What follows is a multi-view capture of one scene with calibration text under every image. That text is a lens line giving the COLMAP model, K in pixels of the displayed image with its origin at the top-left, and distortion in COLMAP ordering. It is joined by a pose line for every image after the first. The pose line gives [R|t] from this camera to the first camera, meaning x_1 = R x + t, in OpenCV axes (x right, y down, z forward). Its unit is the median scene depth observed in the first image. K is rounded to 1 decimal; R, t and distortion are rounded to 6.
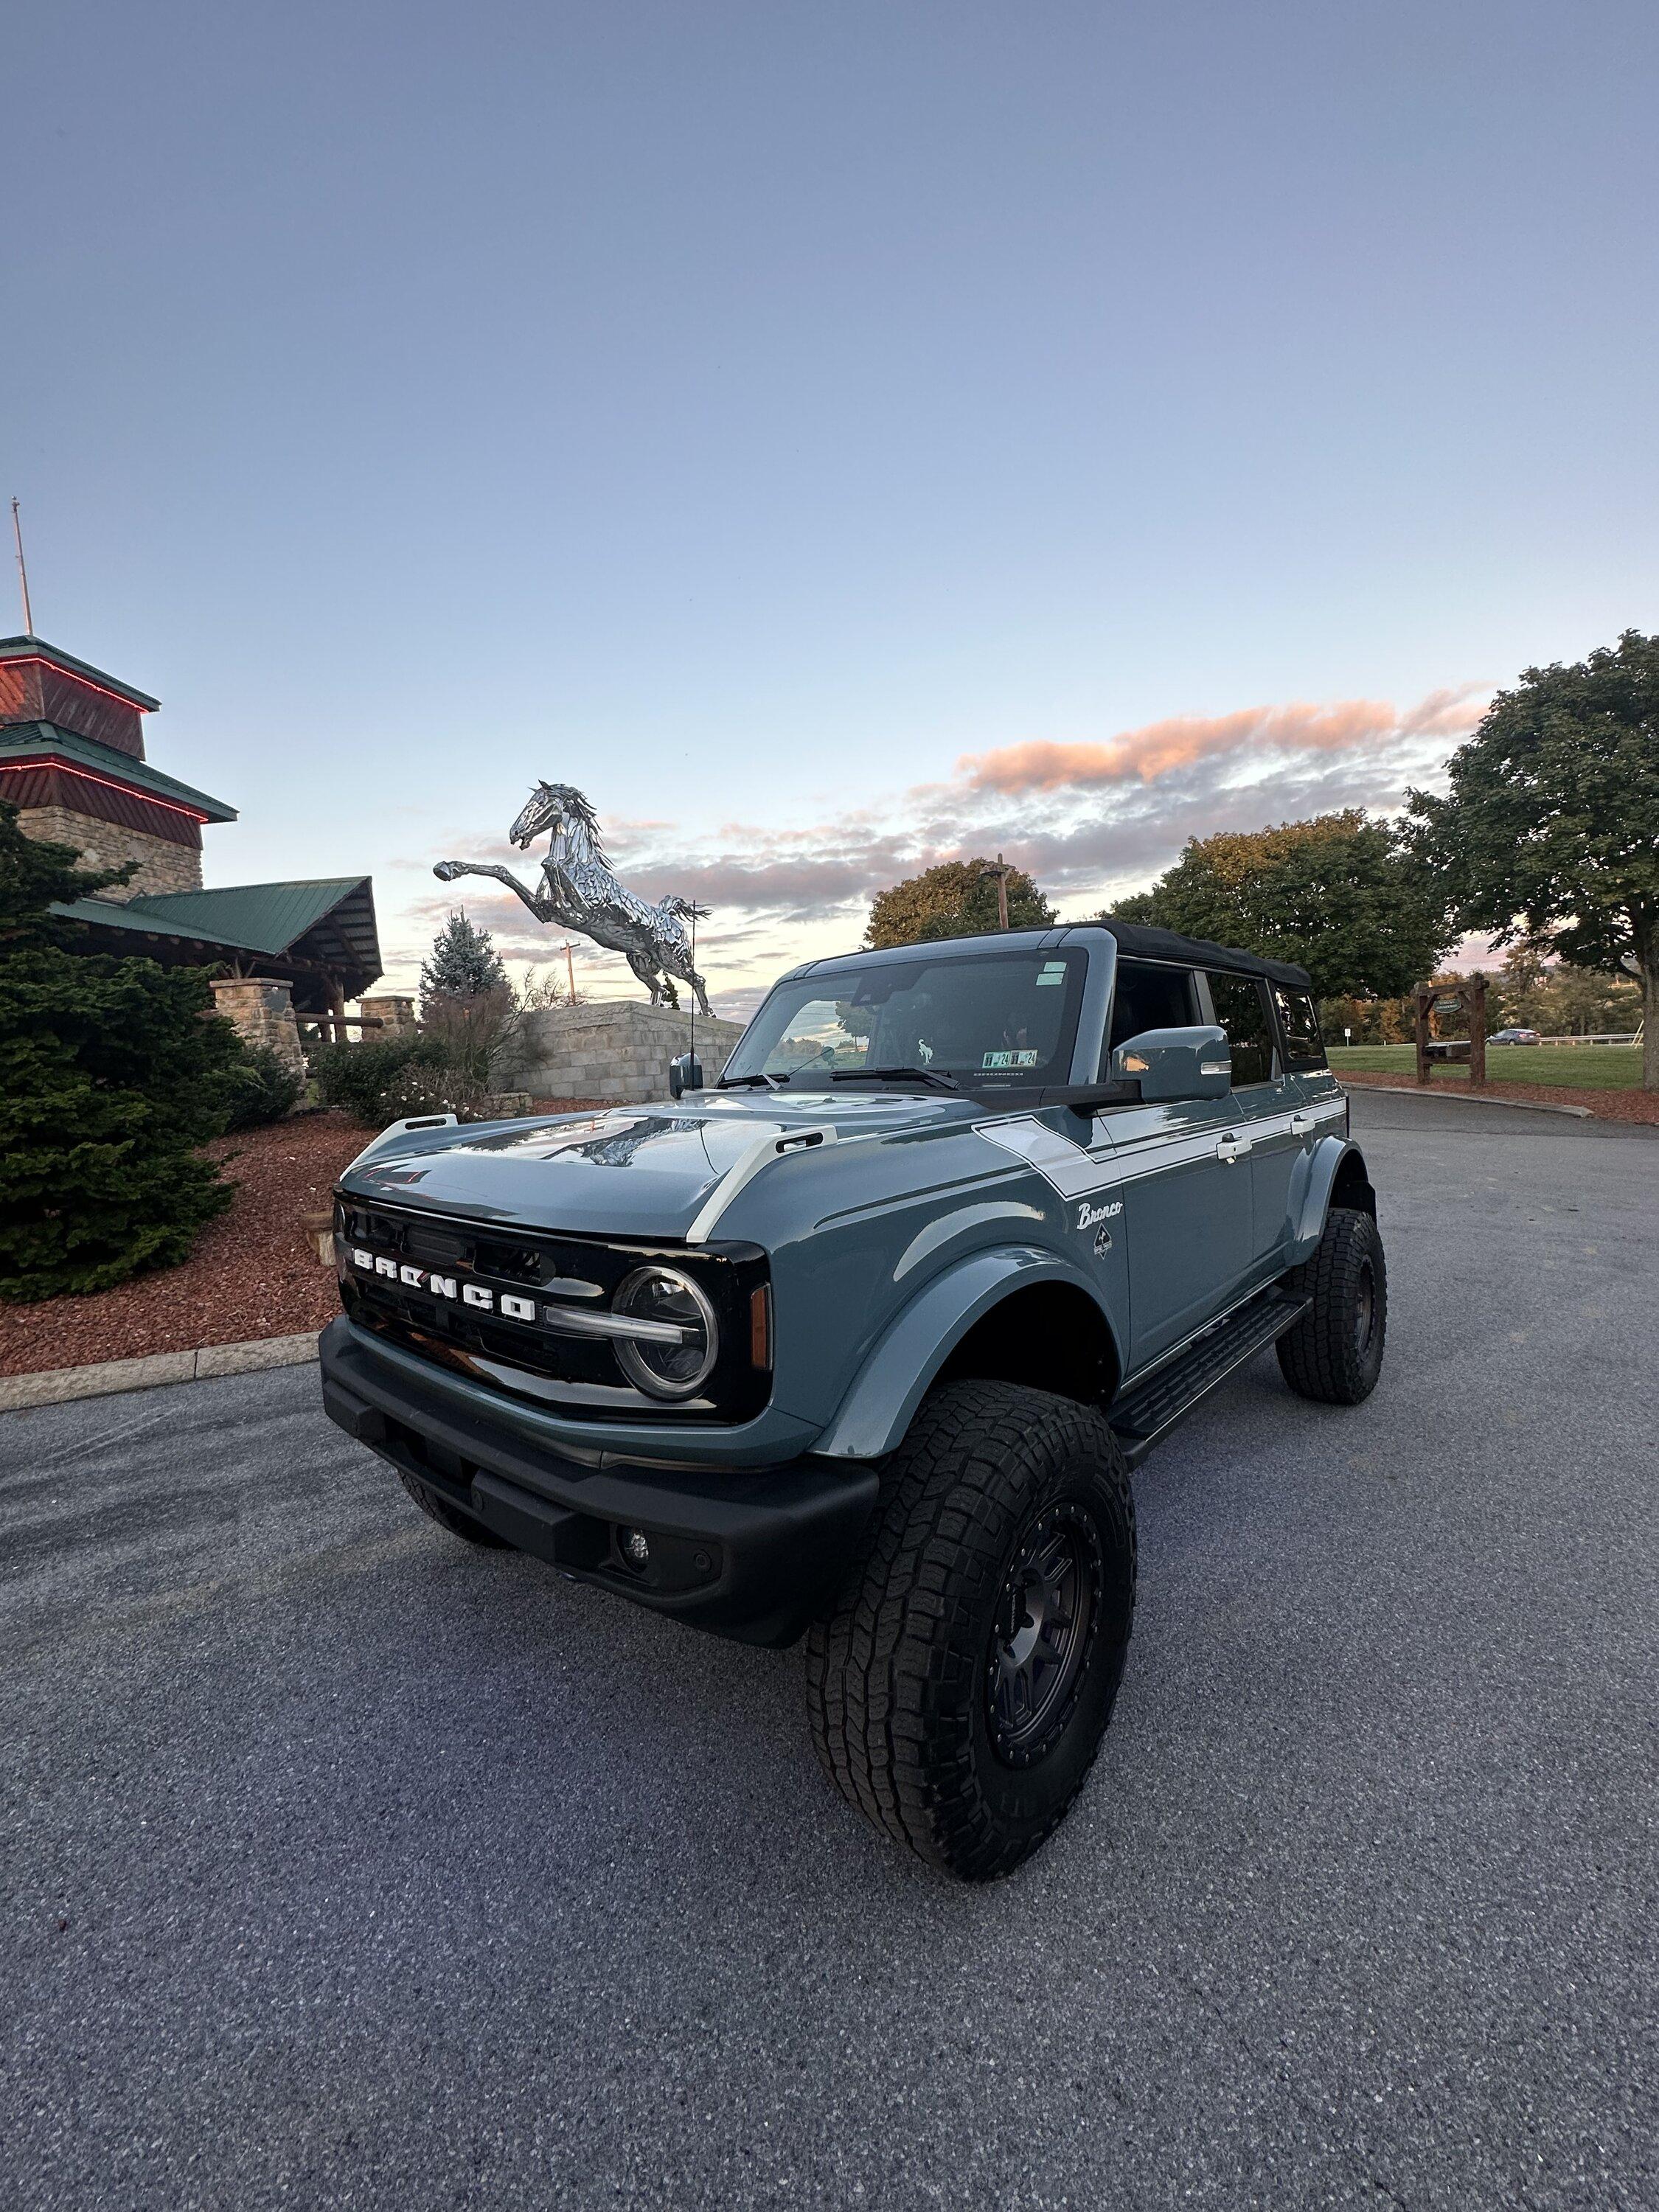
lens RADIAL K [[886.4, 0, 830.1], [0, 886.4, 1106.9], [0, 0, 1]] dist [-0.003203, 0.000598]
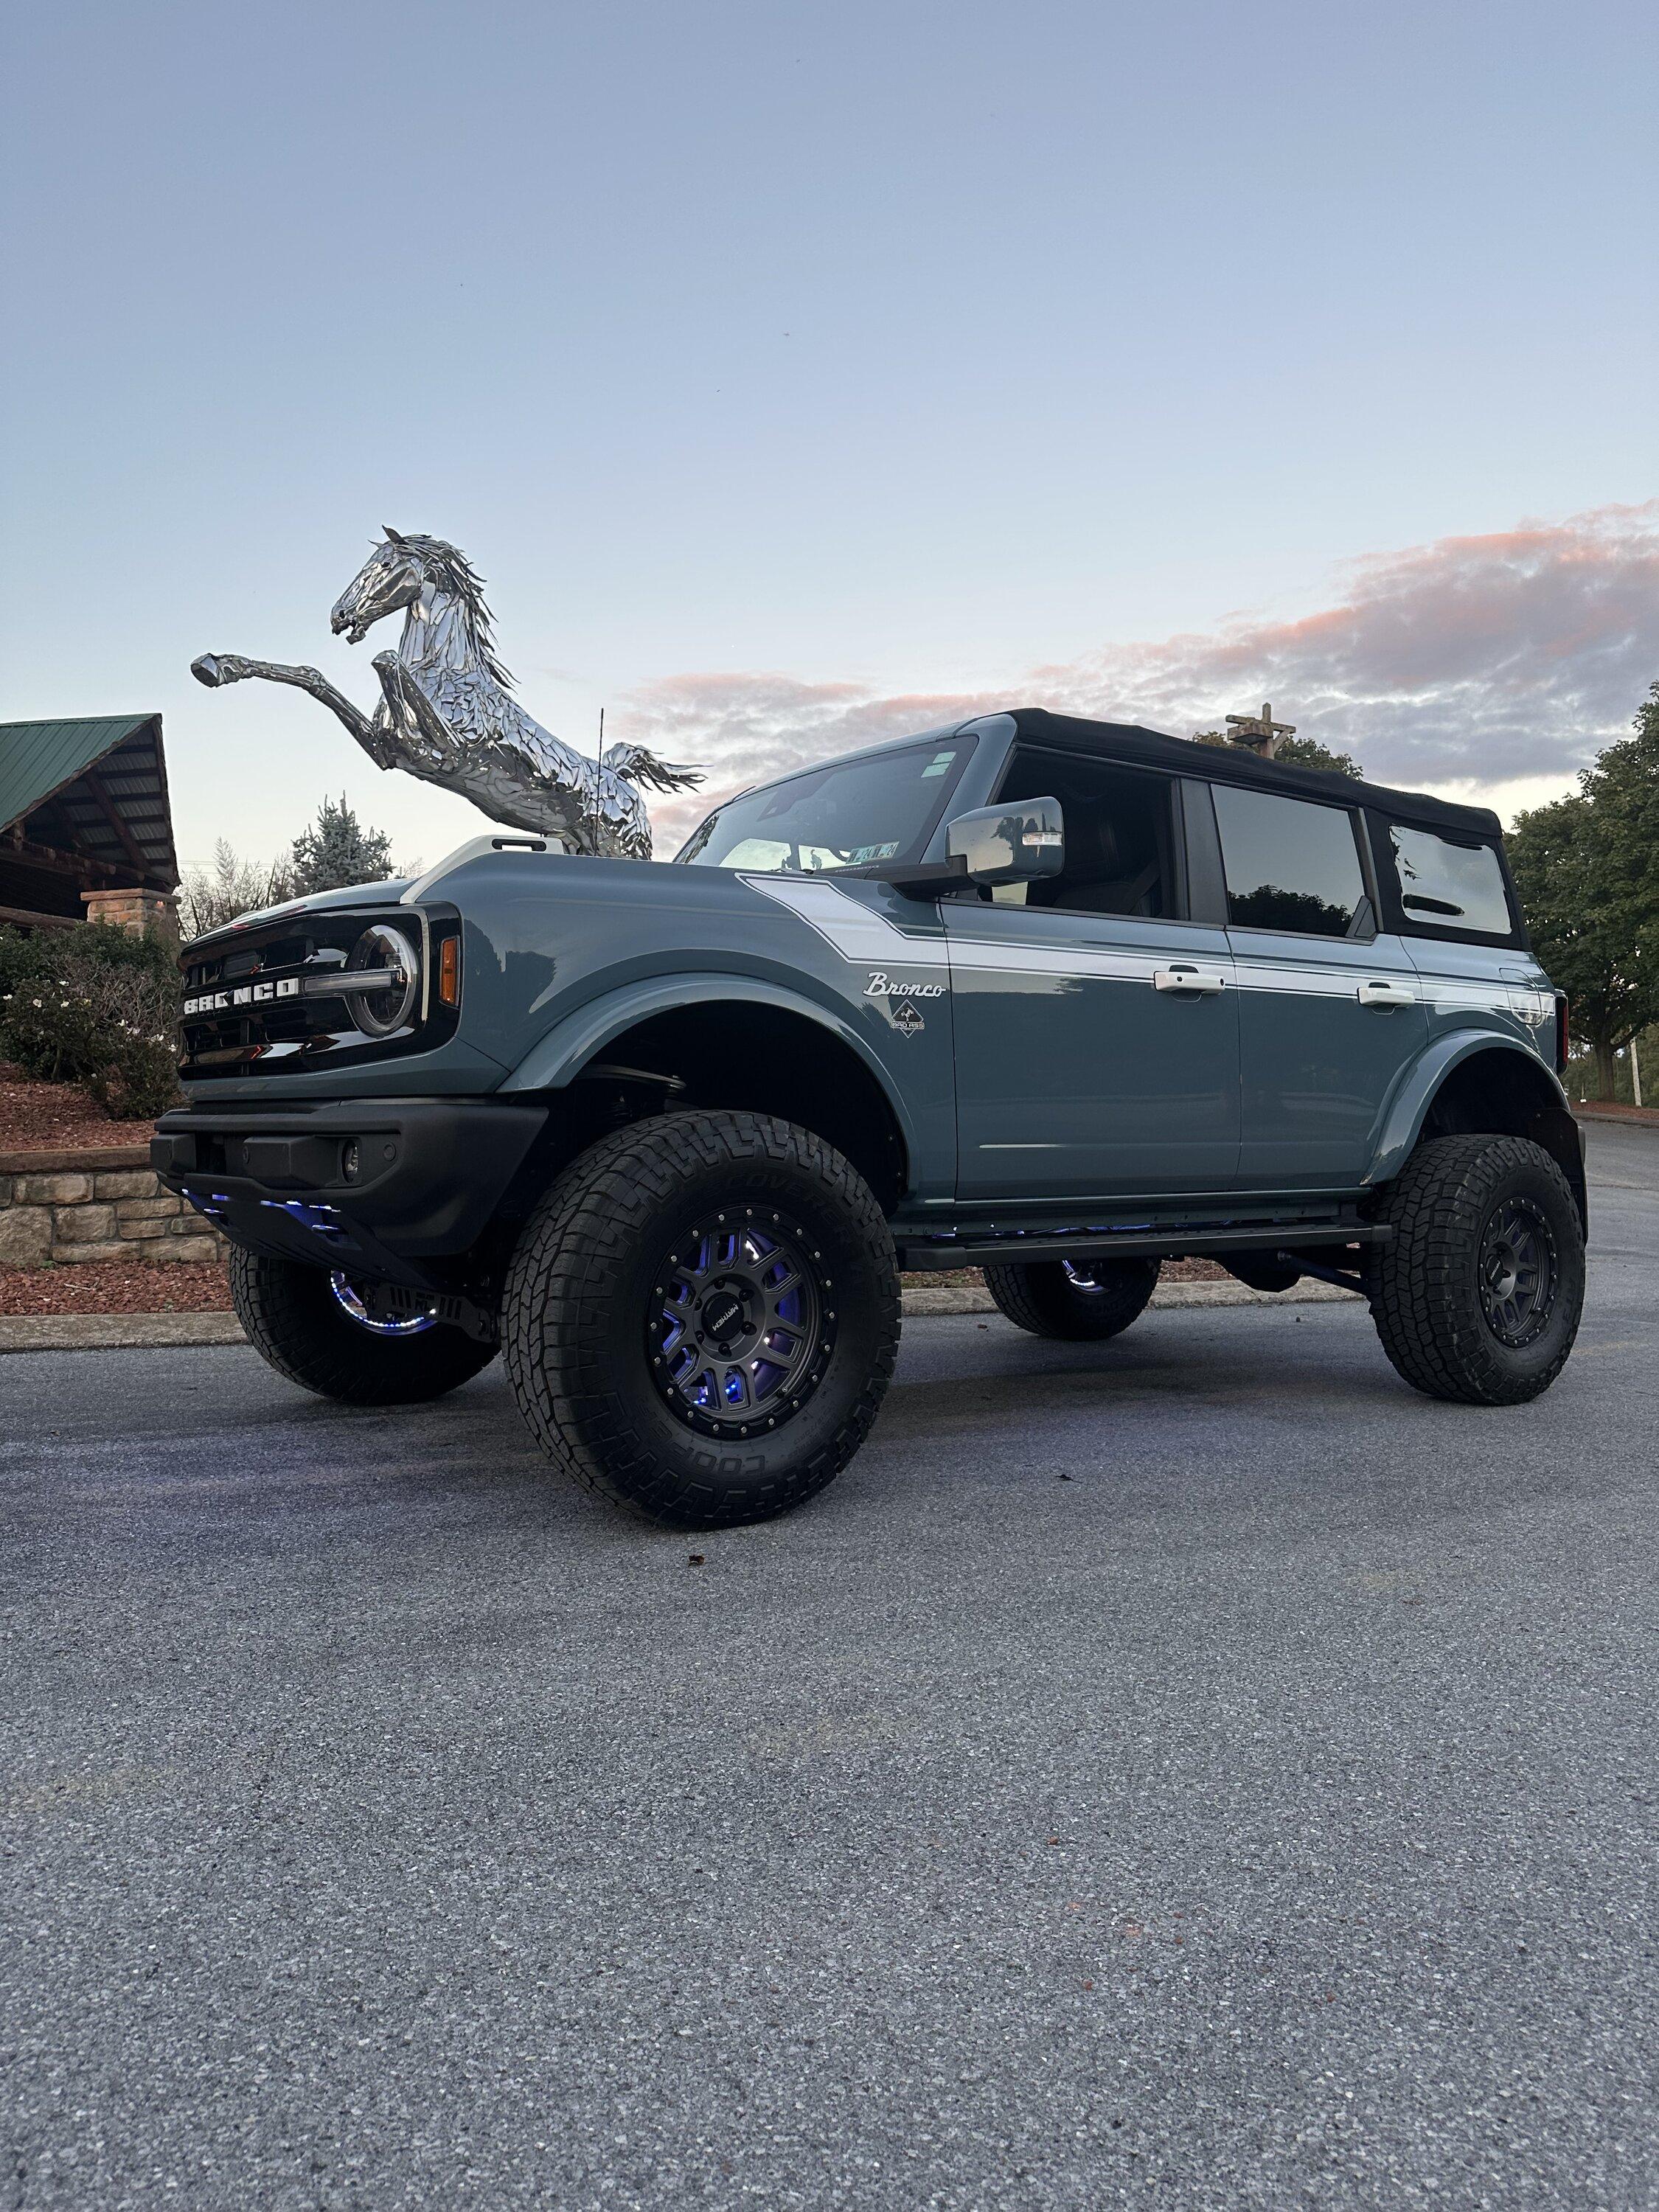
lens RADIAL K [[1541.7, 0, 815.9], [0, 1541.7, 1097.8], [0, 0, 1]] dist [0.161813, -0.317616]
pose [[0.990310, 0.040021, -0.132983, 0.109109], [-0.047699, 0.997343, -0.055063, 0.054069], [0.130426, 0.060873, 0.989588, 0.022732]]
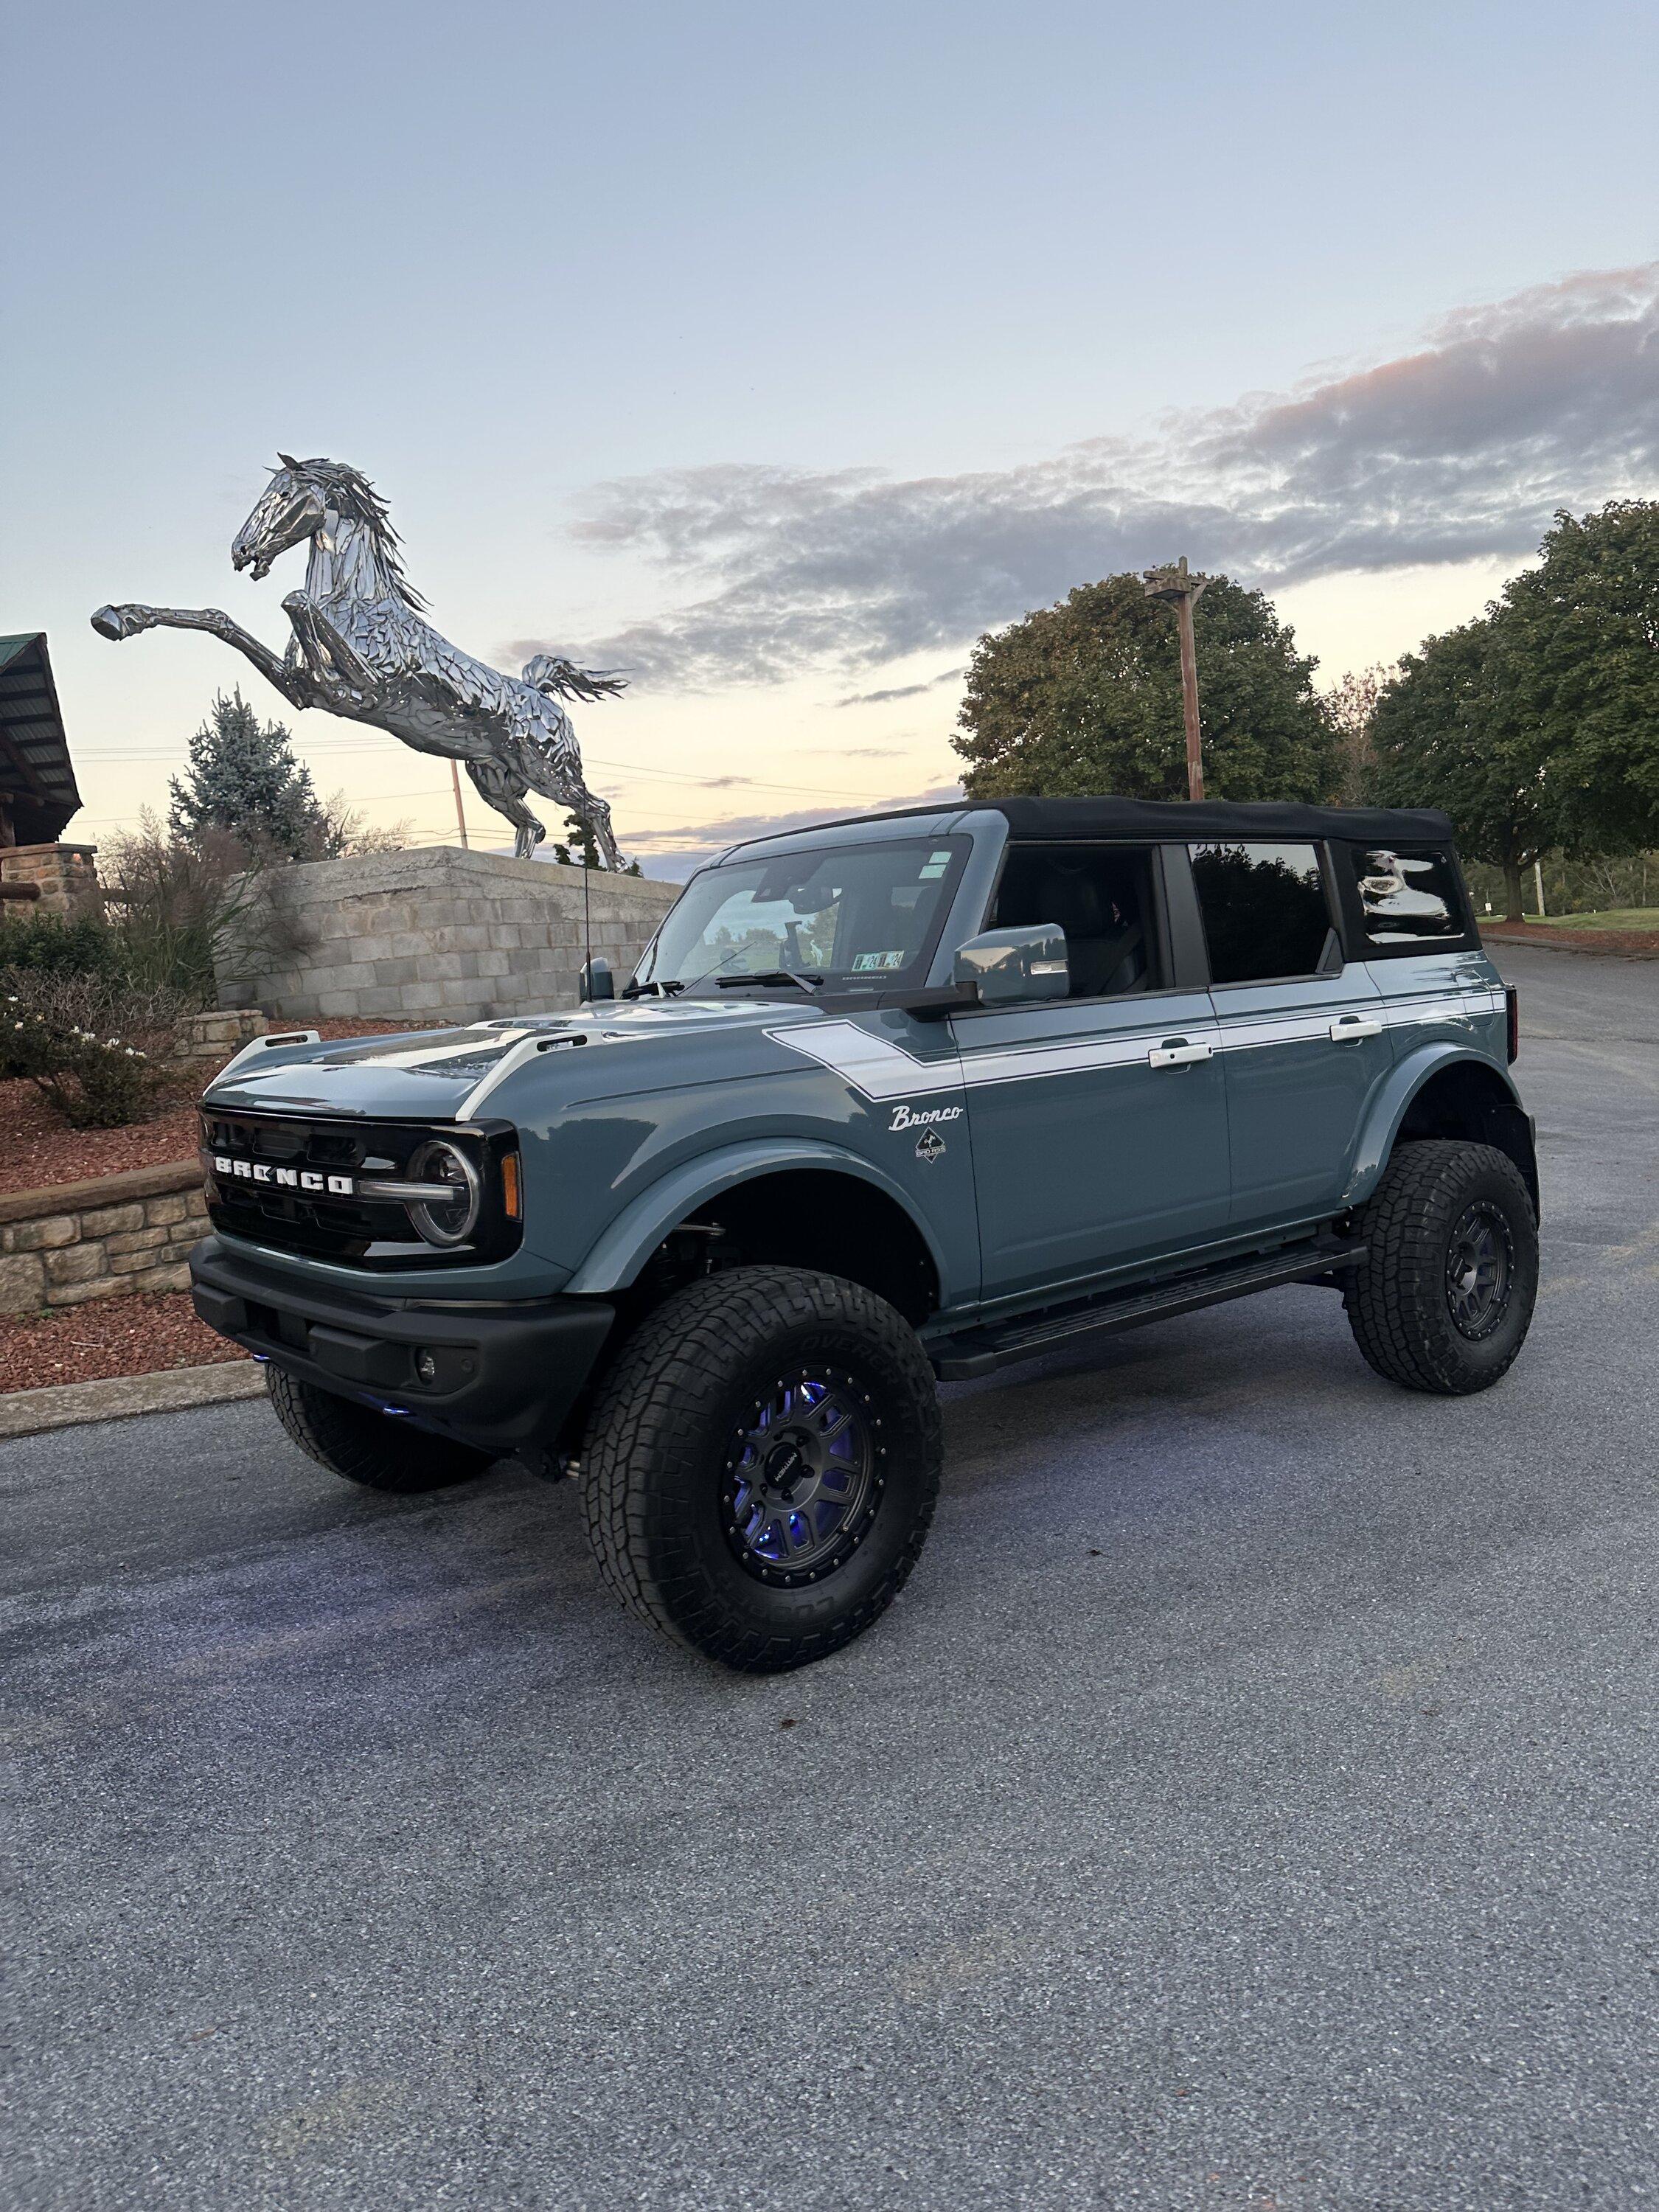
lens RADIAL K [[1543.0, 0, 840.3], [0, 1543.0, 1098.6], [0, 0, 1]] dist [0.154439, -0.310964]
pose [[0.997603, -0.009605, -0.068529, 0.089911], [0.012940, 0.998745, 0.048382, -0.002766], [0.067978, -0.049153, 0.996475, 0.007379]]
